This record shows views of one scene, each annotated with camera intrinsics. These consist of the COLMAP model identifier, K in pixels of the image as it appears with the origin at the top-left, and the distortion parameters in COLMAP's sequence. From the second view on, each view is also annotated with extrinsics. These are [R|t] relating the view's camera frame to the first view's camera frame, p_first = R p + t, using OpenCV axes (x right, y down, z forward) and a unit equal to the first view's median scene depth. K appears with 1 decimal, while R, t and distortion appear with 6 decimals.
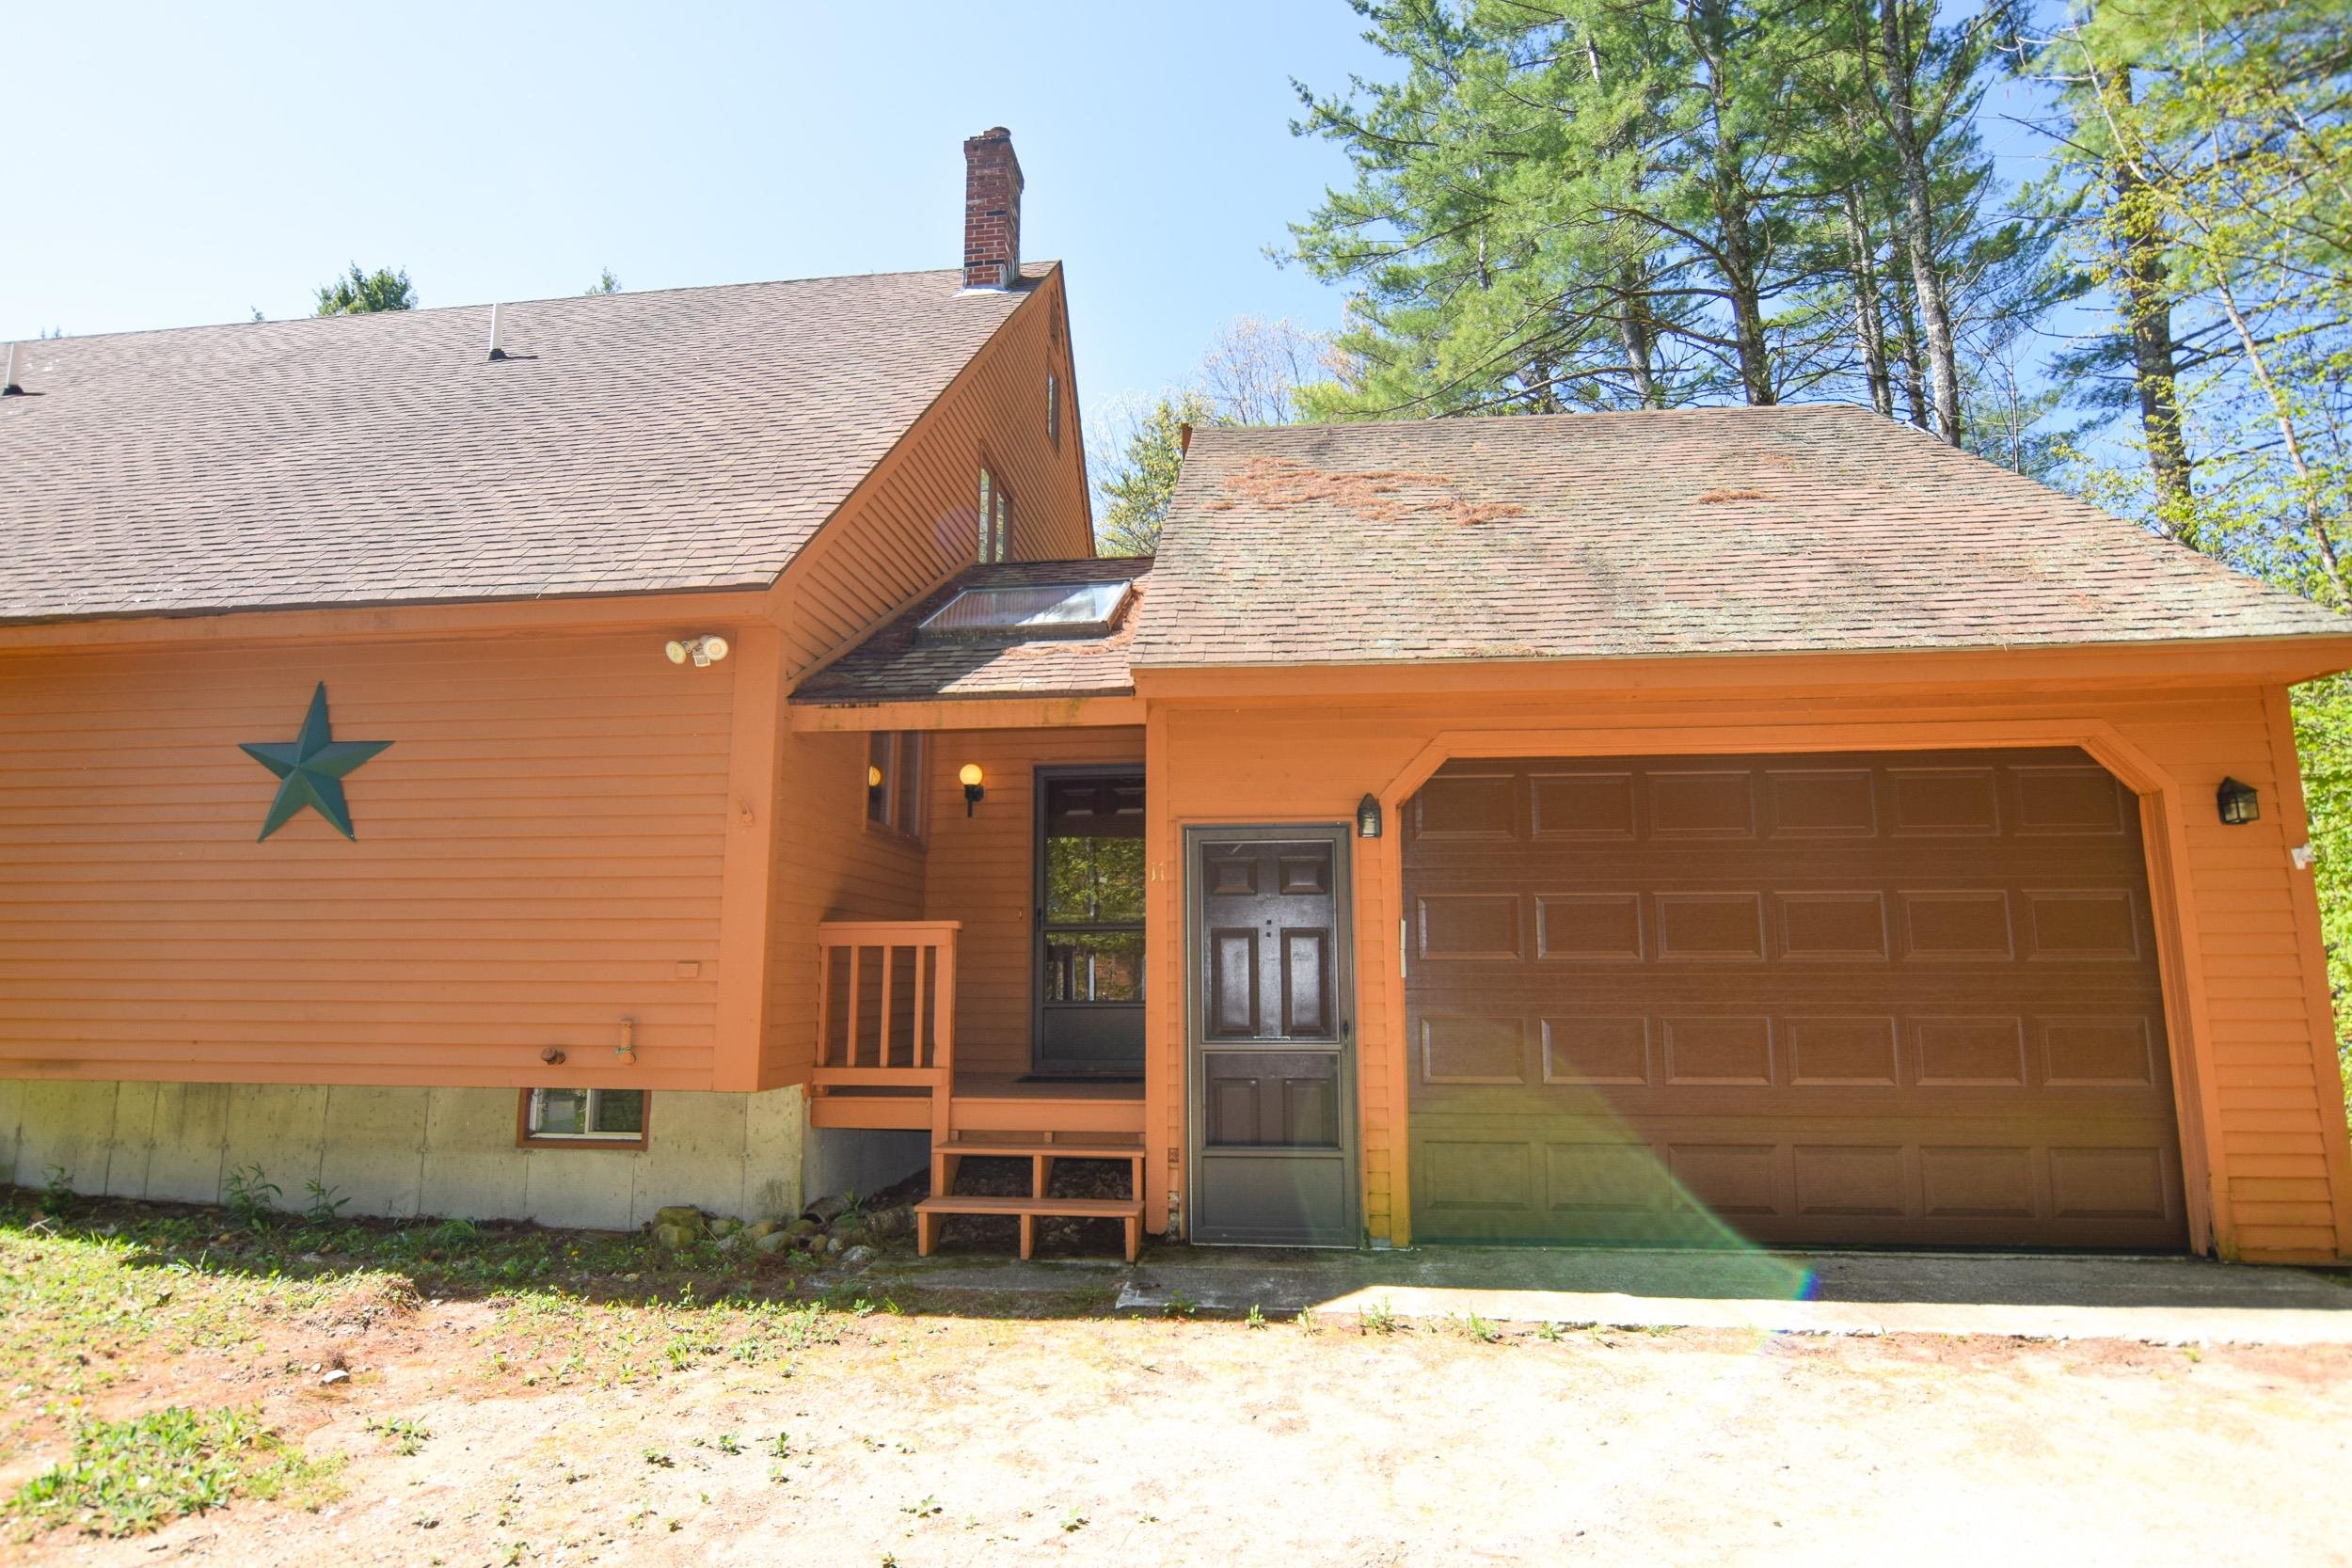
lens RADIAL K [[1261.6, 0, 1172.1], [0, 1261.6, 791.4], [0, 0, 1]] dist [-0.021640, 0.002886]
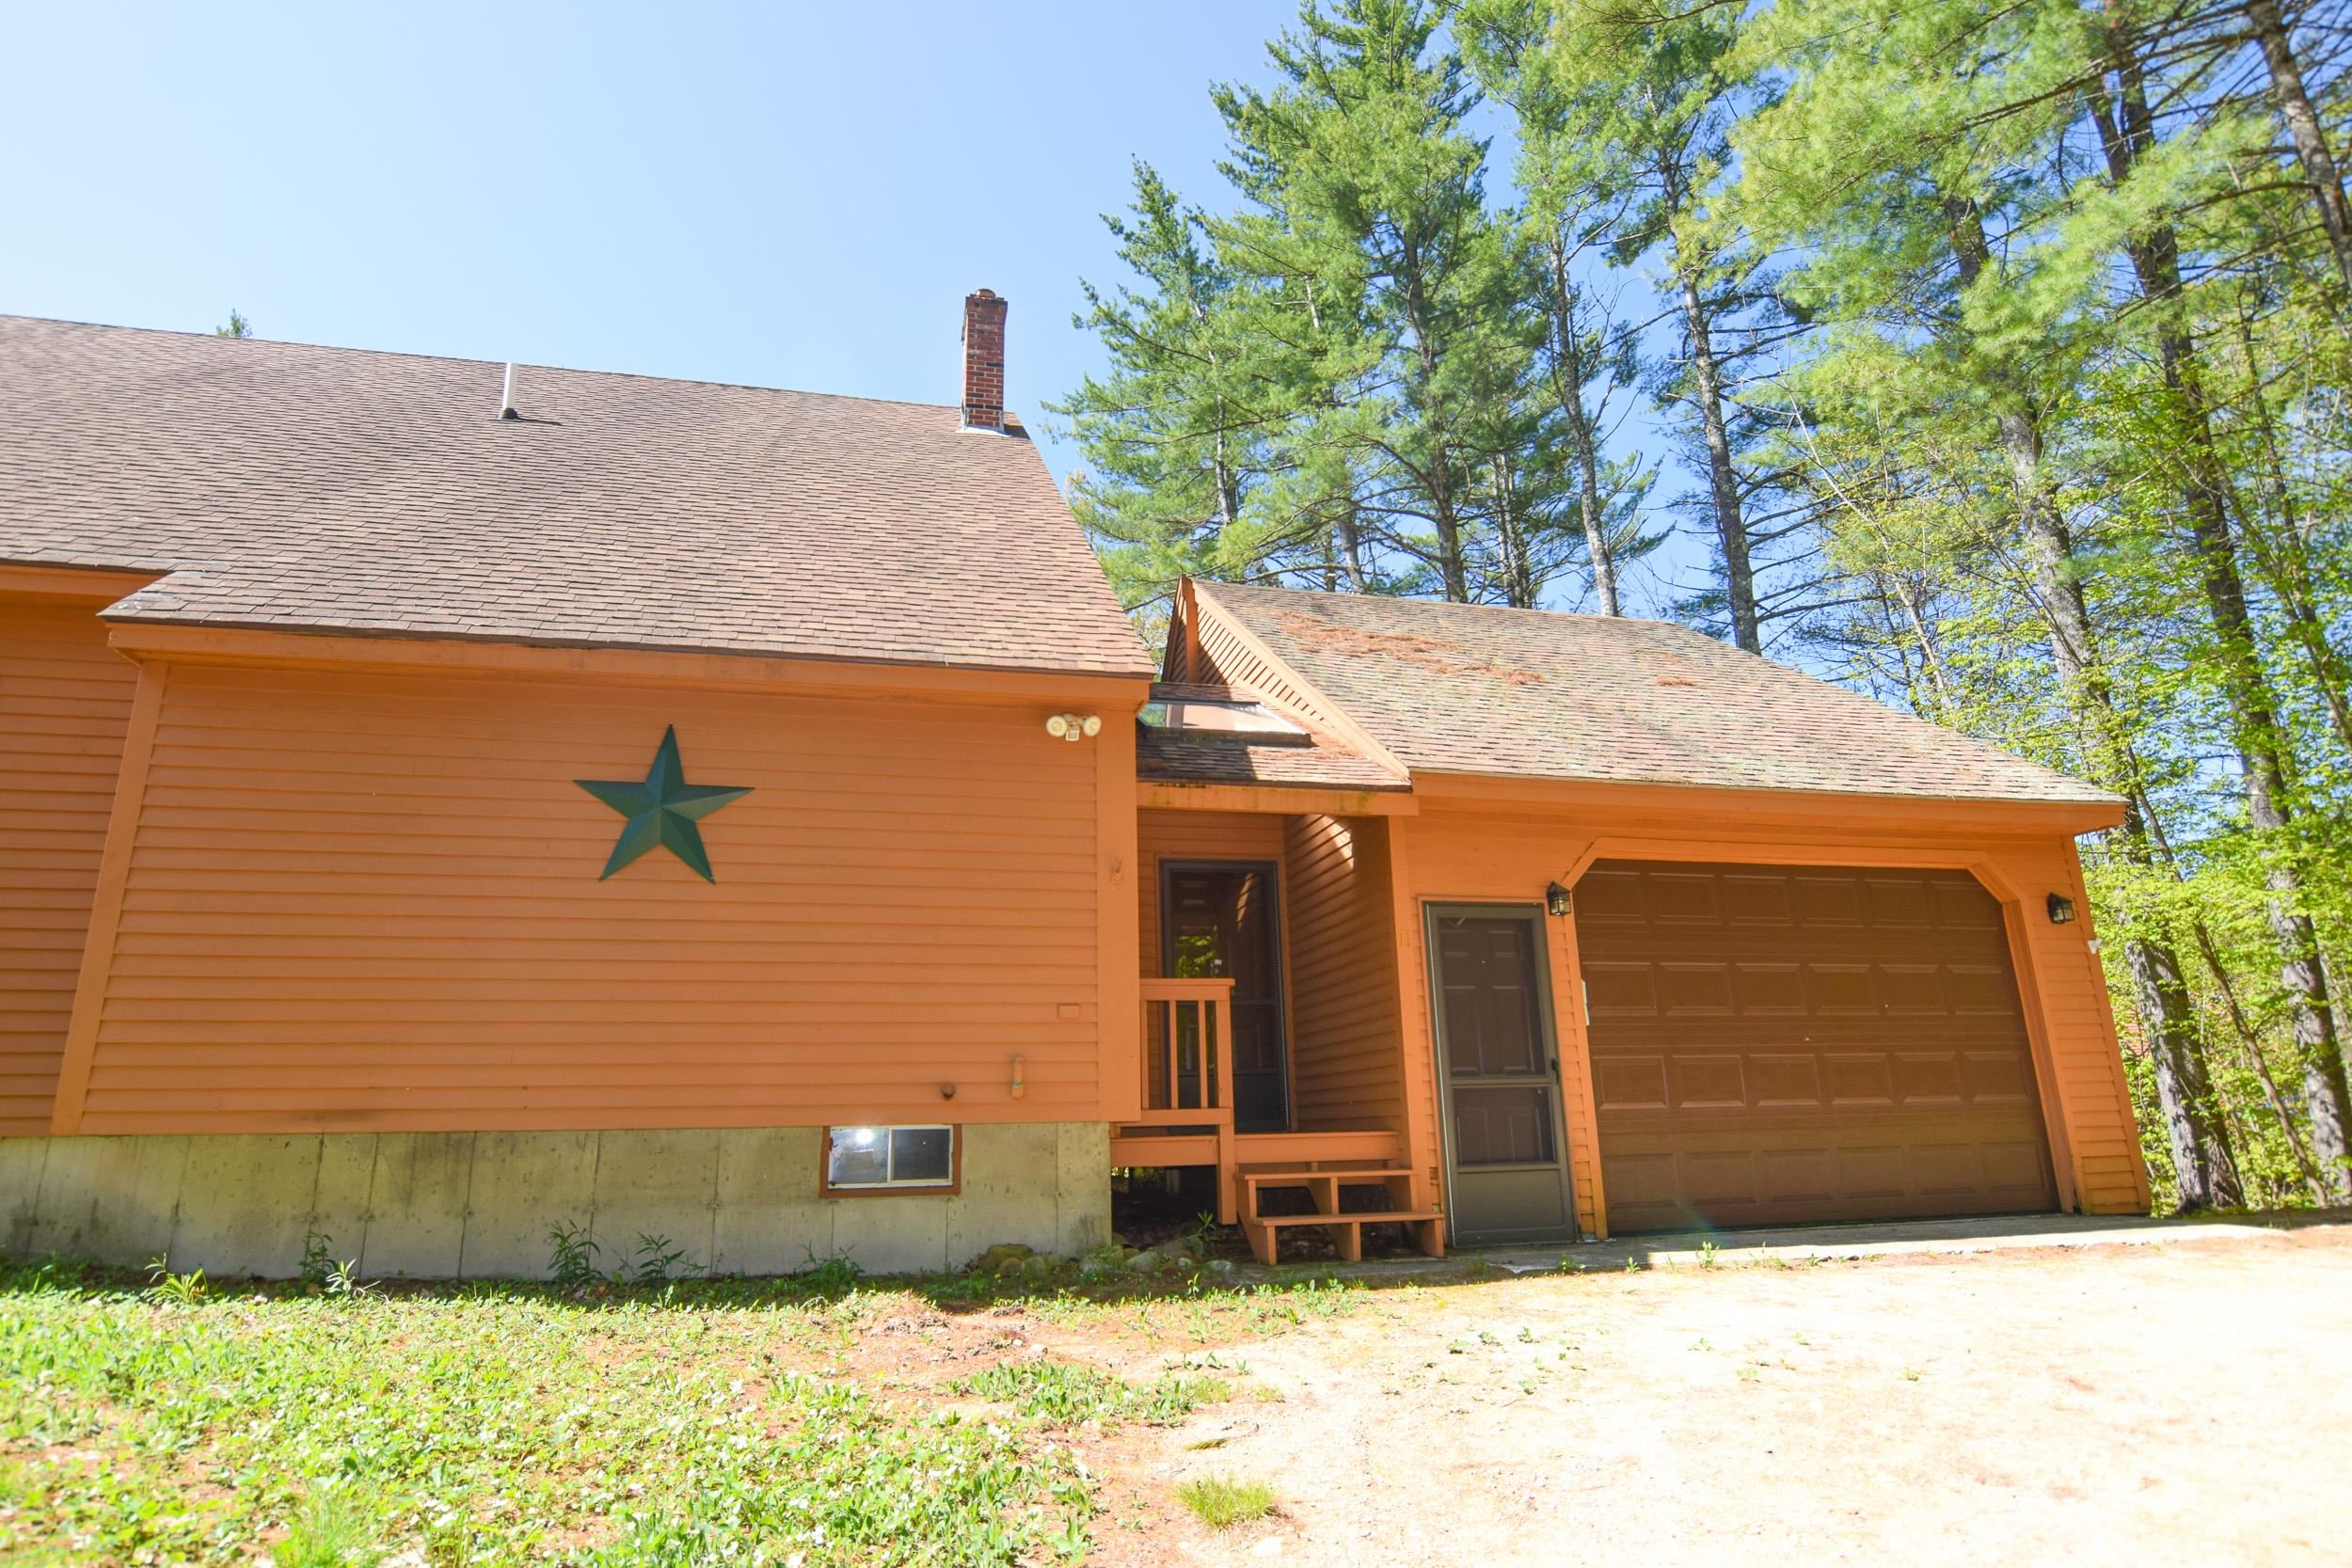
lens RADIAL K [[1261.6, 0, 1116.3], [0, 1261.6, 789.2], [0, 0, 1]] dist [-0.021640, 0.002886]
pose [[0.941917, 0.070066, 0.328456, -0.673903], [-0.030506, 0.991802, -0.124089, 0.078912], [-0.334458, 0.106862, 0.936332, -0.061036]]
